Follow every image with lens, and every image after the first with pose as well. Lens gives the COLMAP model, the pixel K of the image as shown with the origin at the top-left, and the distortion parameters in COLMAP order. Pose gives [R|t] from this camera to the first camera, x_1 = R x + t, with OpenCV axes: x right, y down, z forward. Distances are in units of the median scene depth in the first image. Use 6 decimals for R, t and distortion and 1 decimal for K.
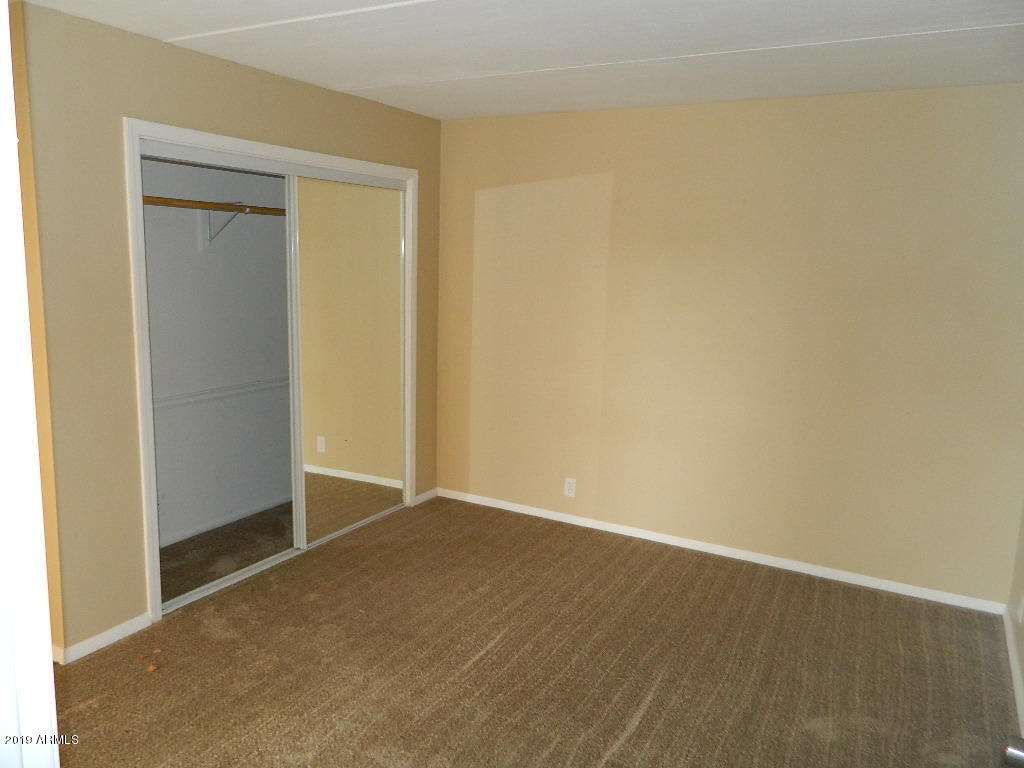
lens RADIAL K [[778.0, 0, 511.8], [0, 778.0, 381.9], [0, 0, 1]] dist [0.029848, -0.044661]
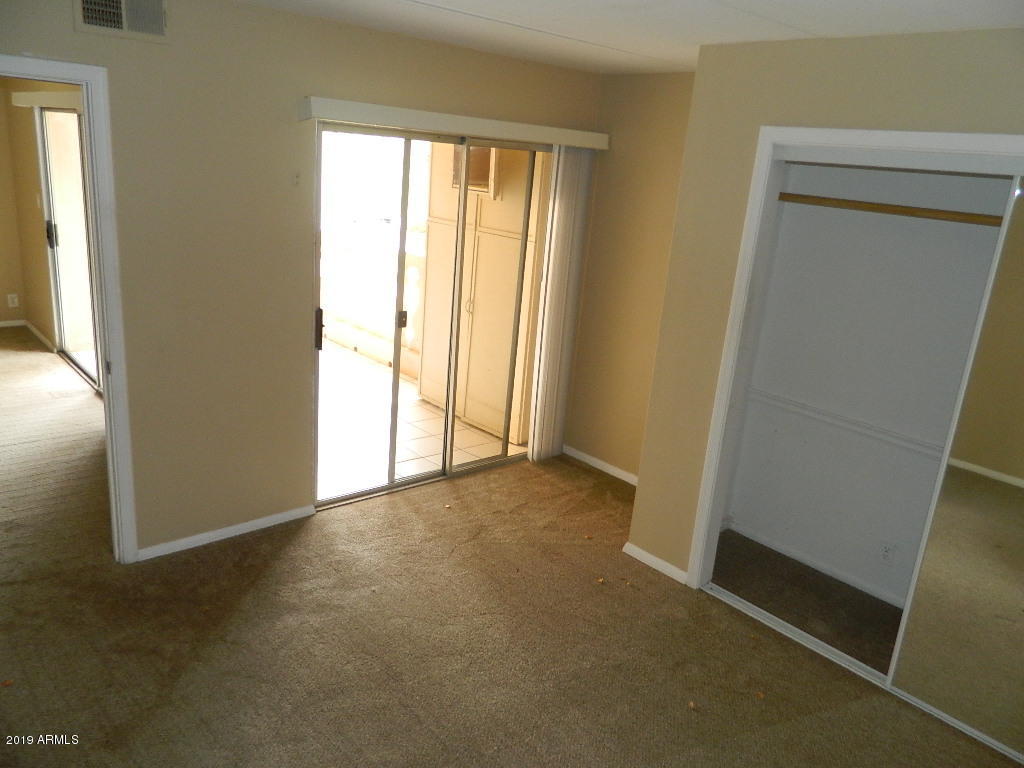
lens RADIAL K [[778.0, 0, 511.8], [0, 778.0, 381.9], [0, 0, 1]] dist [0.029848, -0.044661]
pose [[-0.325248, 0.145798, -0.934321, 0.612063], [-0.298696, 0.921617, 0.247795, -0.155169], [0.897215, 0.359673, -0.256206, 0.969498]]
